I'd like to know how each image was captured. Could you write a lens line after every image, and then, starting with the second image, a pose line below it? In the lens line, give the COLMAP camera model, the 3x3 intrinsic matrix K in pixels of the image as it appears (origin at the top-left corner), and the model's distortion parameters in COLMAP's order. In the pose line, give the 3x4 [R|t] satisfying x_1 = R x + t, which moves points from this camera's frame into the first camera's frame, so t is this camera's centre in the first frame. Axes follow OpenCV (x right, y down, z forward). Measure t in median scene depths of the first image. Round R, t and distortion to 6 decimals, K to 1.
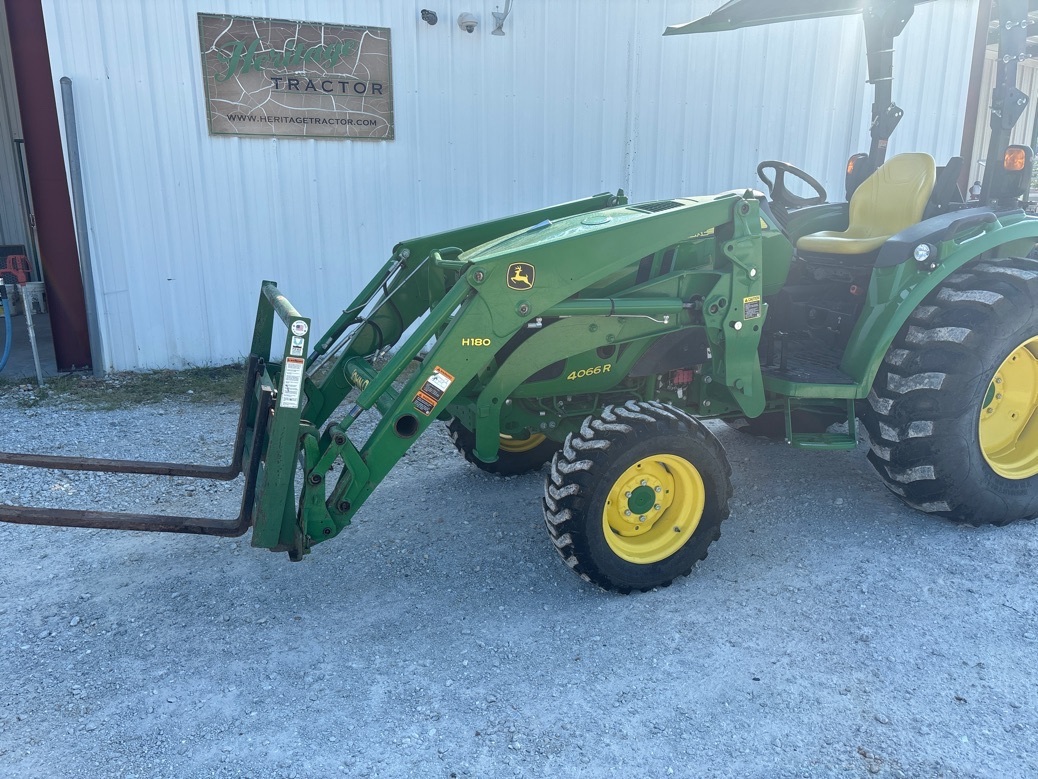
lens RADIAL K [[804.0, 0, 519.0], [0, 804.0, 389.5], [0, 0, 1]] dist [0.051493, -0.031301]
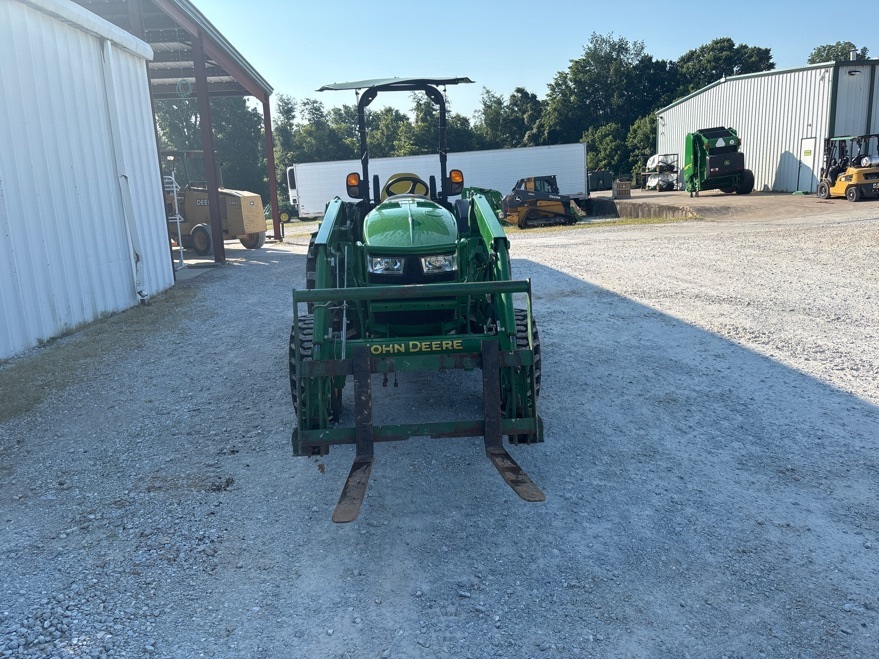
lens RADIAL K [[680.9, 0, 439.5], [0, 680.9, 329.5], [0, 0, 1]] dist [0.051493, -0.031301]
pose [[0.308945, -0.219405, 0.925426, -0.896934], [0.270429, 0.953129, 0.135693, -0.128664], [-0.911823, 0.208340, 0.353798, 0.423950]]
